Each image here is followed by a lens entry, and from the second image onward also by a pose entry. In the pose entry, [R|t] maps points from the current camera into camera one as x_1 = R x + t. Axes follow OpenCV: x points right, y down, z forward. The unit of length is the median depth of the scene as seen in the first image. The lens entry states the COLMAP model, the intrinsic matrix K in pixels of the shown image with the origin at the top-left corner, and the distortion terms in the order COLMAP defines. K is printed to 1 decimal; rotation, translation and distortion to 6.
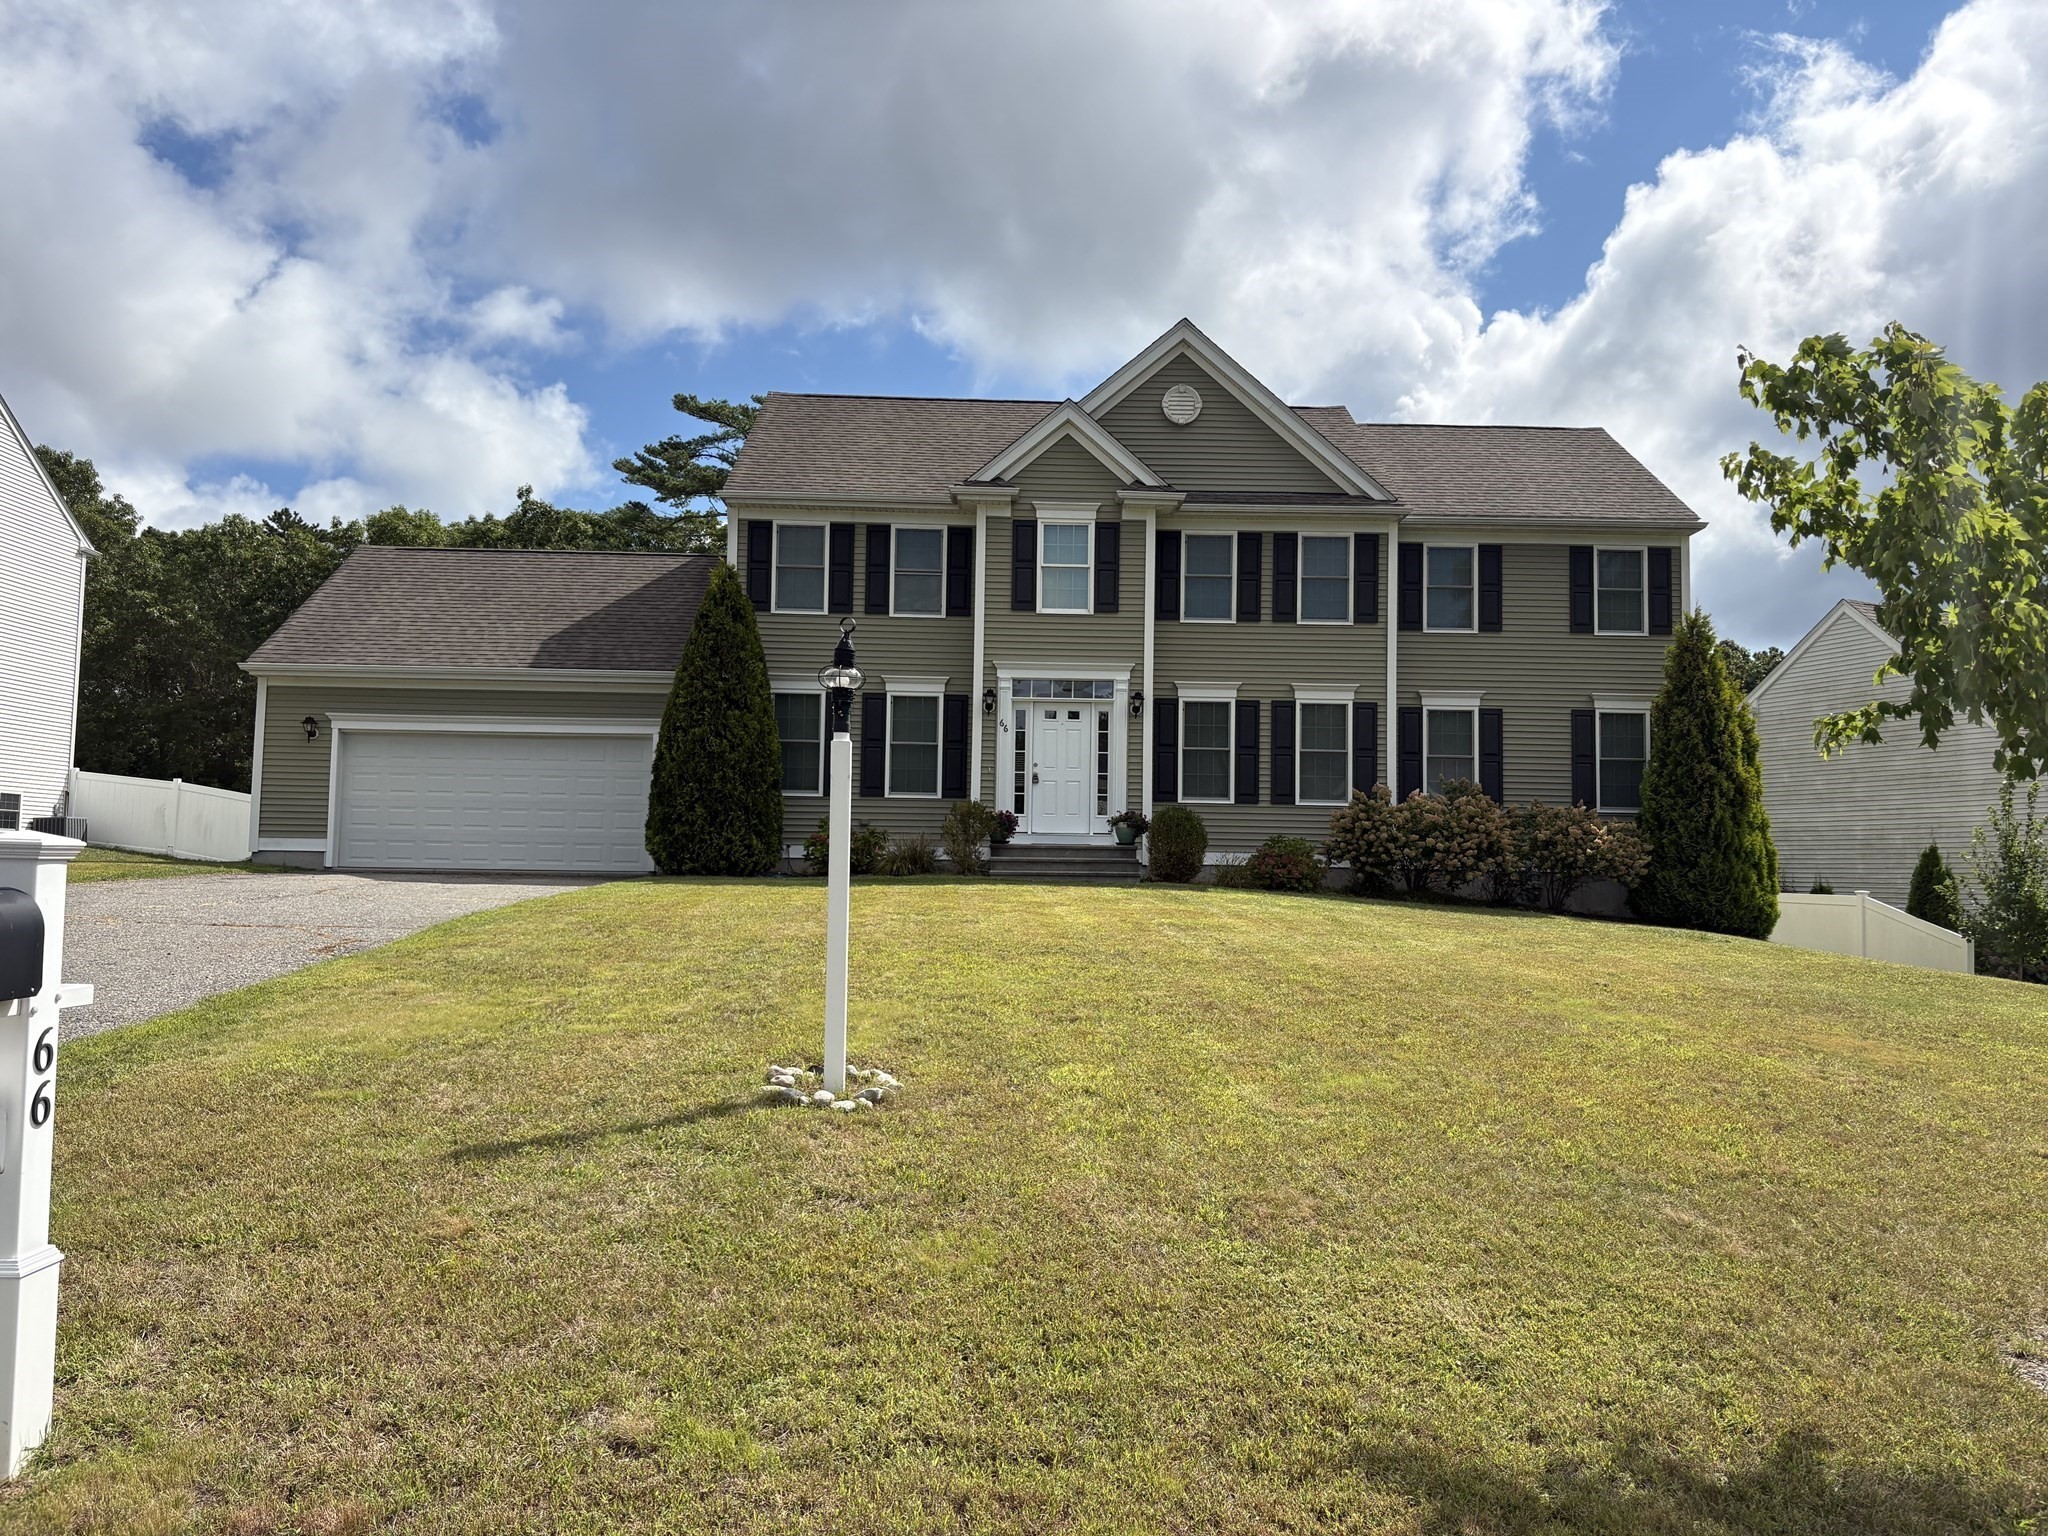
lens RADIAL K [[1555.2, 0, 1030.0], [0, 1555.2, 761.7], [0, 0, 1]] dist [0.026924, -0.028065]
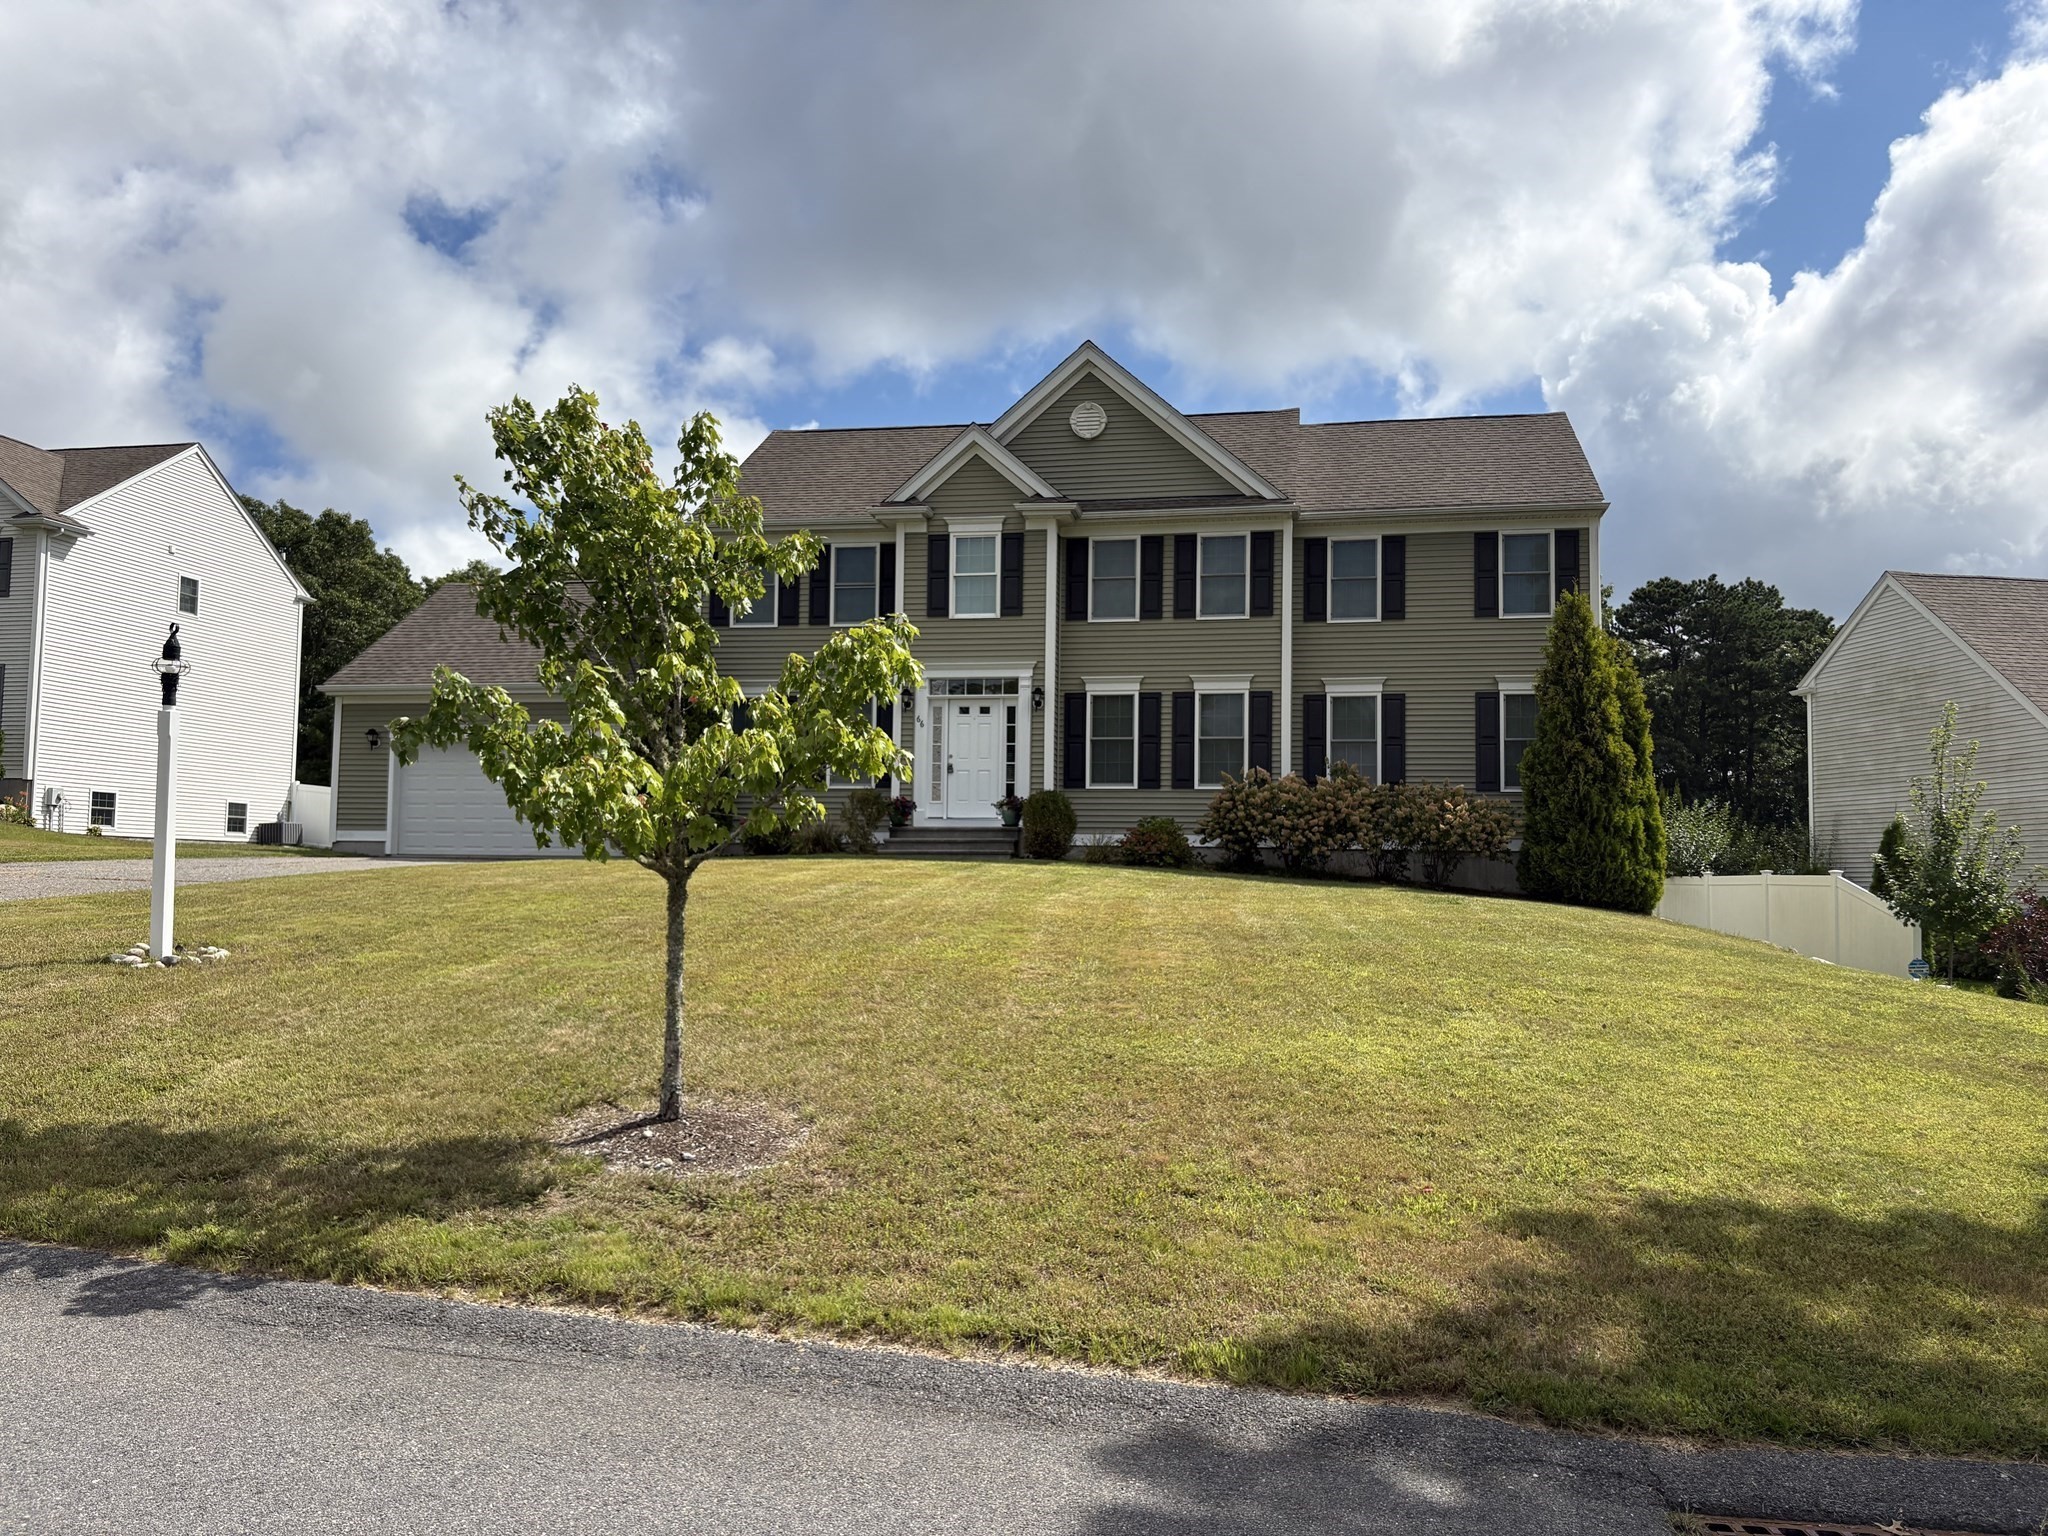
lens RADIAL K [[1555.2, 0, 1012.9], [0, 1555.2, 776.4], [0, 0, 1]] dist [0.026924, -0.028065]
pose [[0.979579, -0.018092, -0.200244, 0.259799], [0.018782, 0.999822, 0.001545, 0.015056], [0.200180, -0.005275, 0.979745, -0.070016]]
